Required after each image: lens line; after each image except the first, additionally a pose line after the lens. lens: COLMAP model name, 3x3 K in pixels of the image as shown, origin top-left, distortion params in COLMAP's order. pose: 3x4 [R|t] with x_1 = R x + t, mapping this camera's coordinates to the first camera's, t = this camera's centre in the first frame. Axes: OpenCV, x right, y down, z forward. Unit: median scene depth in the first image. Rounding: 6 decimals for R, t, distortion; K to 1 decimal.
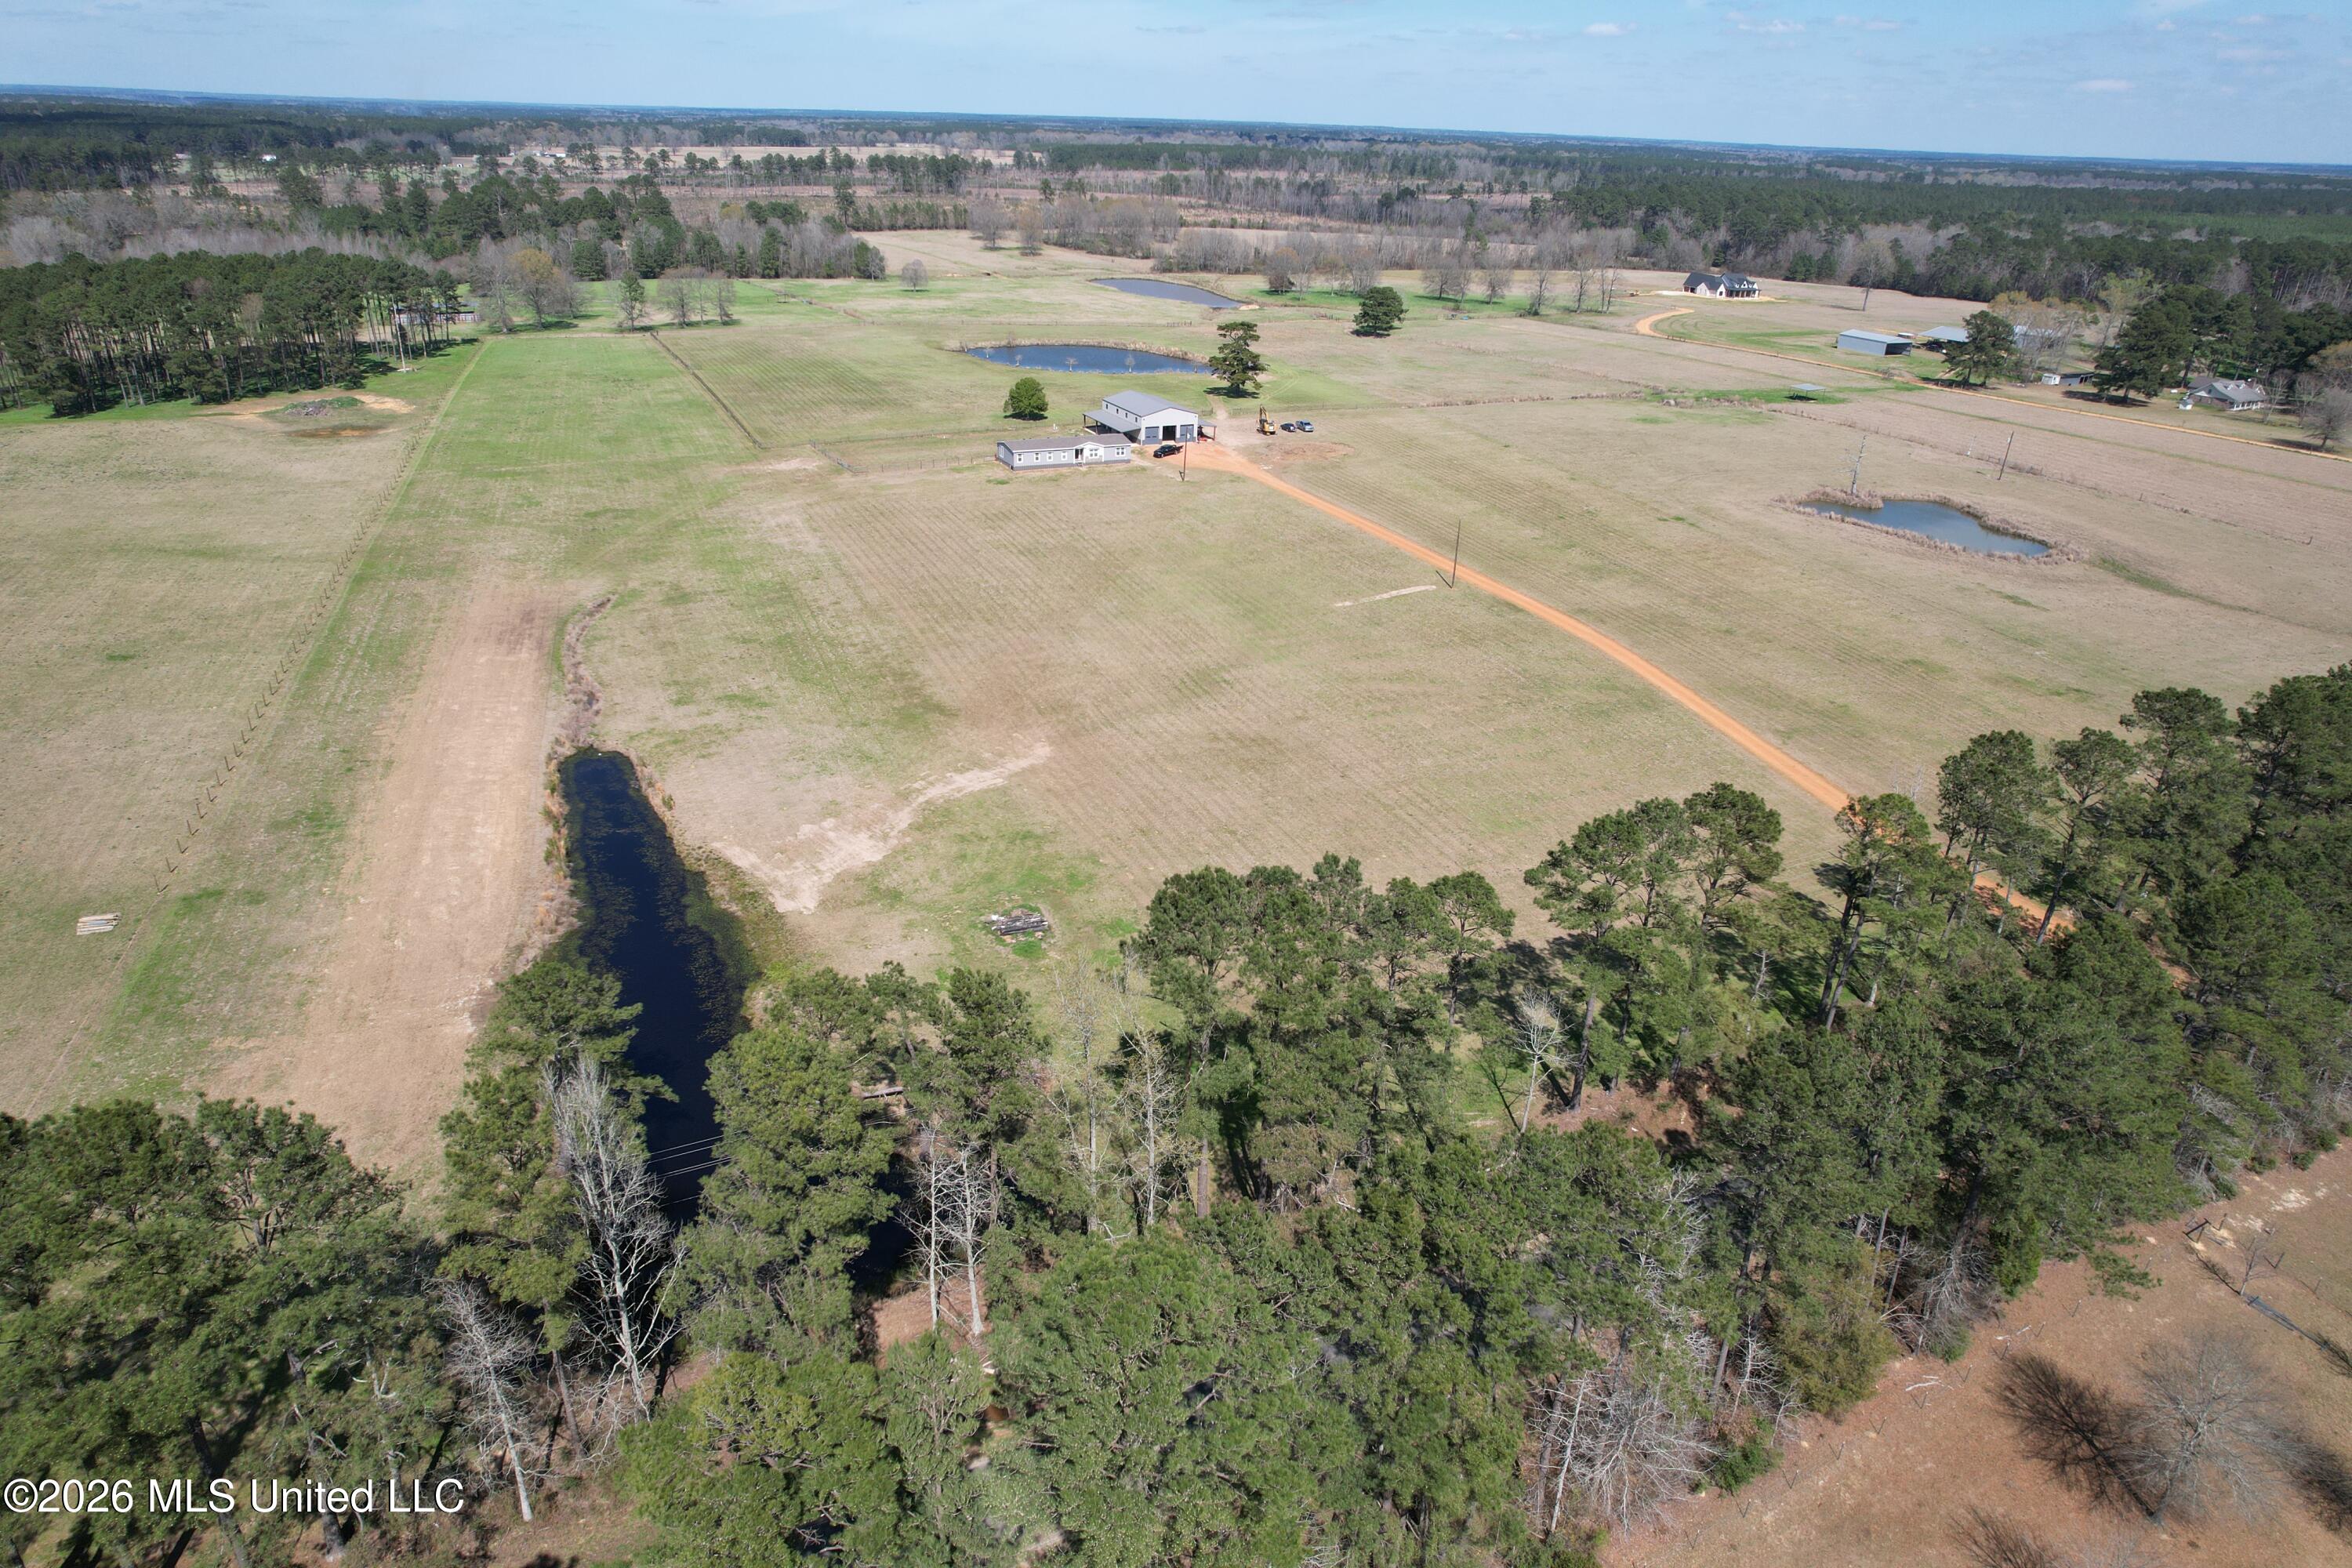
lens RADIAL K [[1509.0, 0, 1183.1], [0, 1509.0, 775.1], [0, 0, 1]] dist [-0.079221, 0.074396]
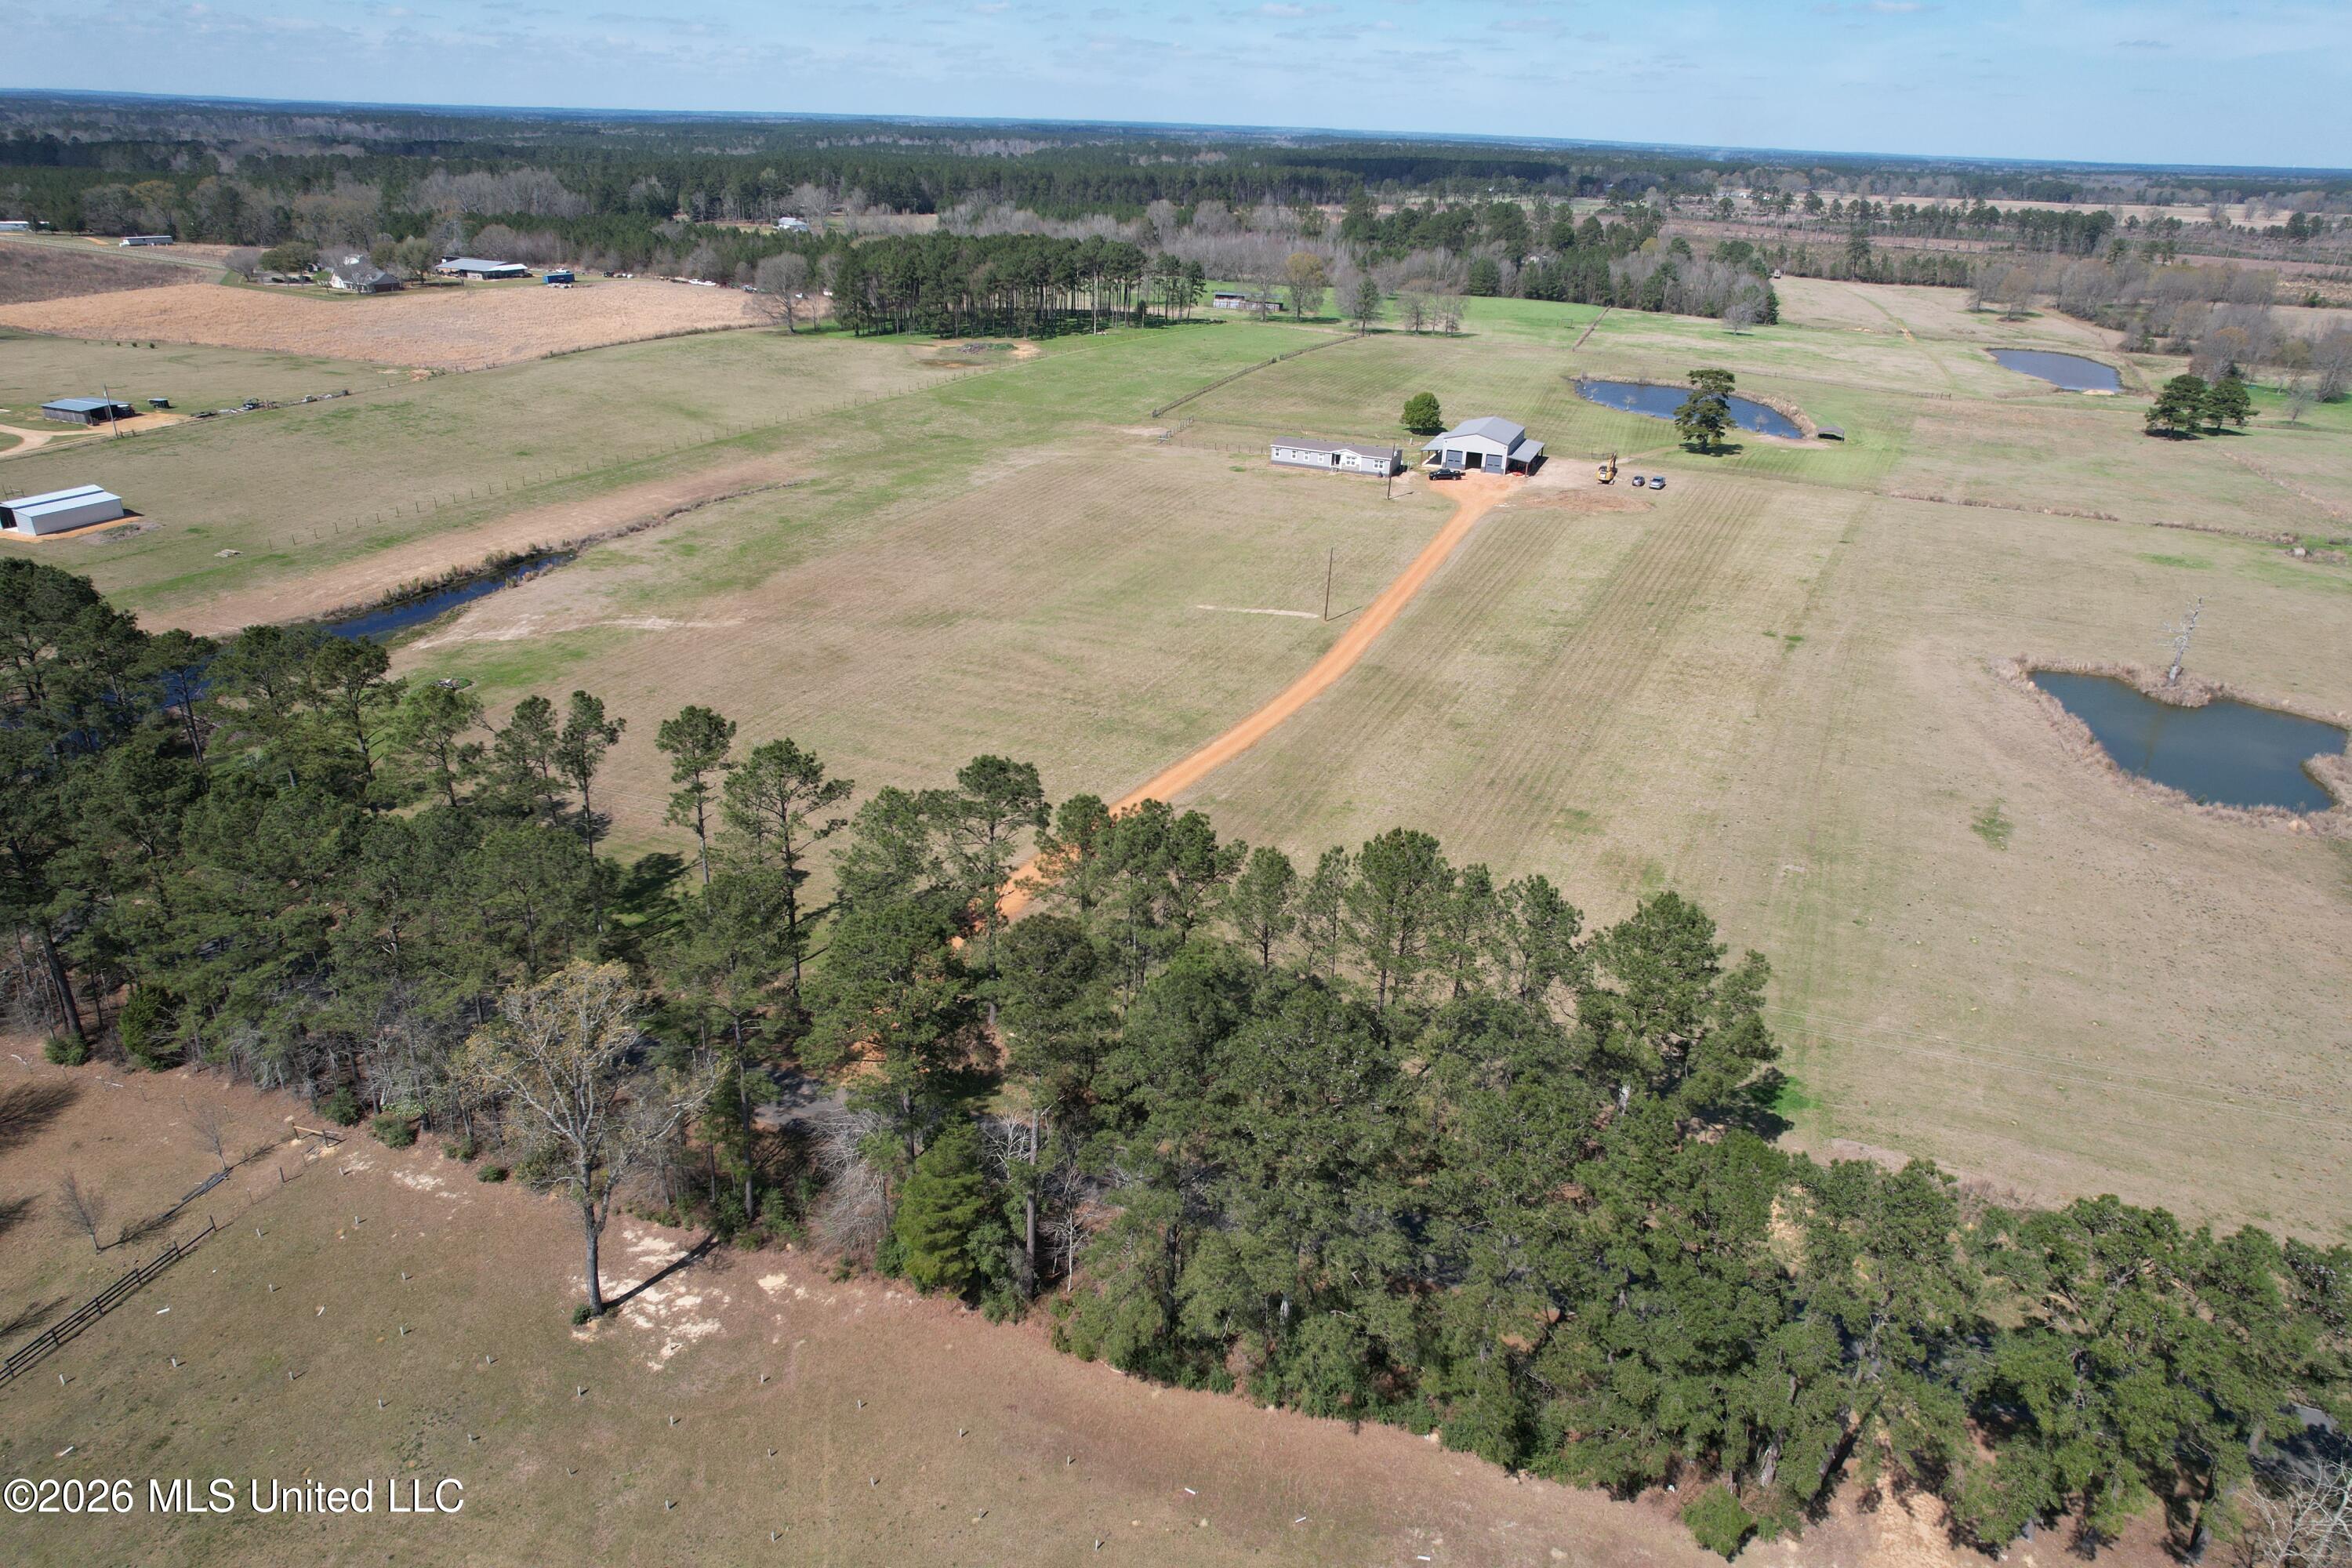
lens RADIAL K [[1509.0, 0, 1183.1], [0, 1509.0, 775.1], [0, 0, 1]] dist [-0.079221, 0.074396]
pose [[0.688608, 0.284782, -0.666872, 0.883511], [-0.304618, 0.948178, 0.090365, -0.105608], [0.658048, 0.140915, 0.739673, 0.310144]]
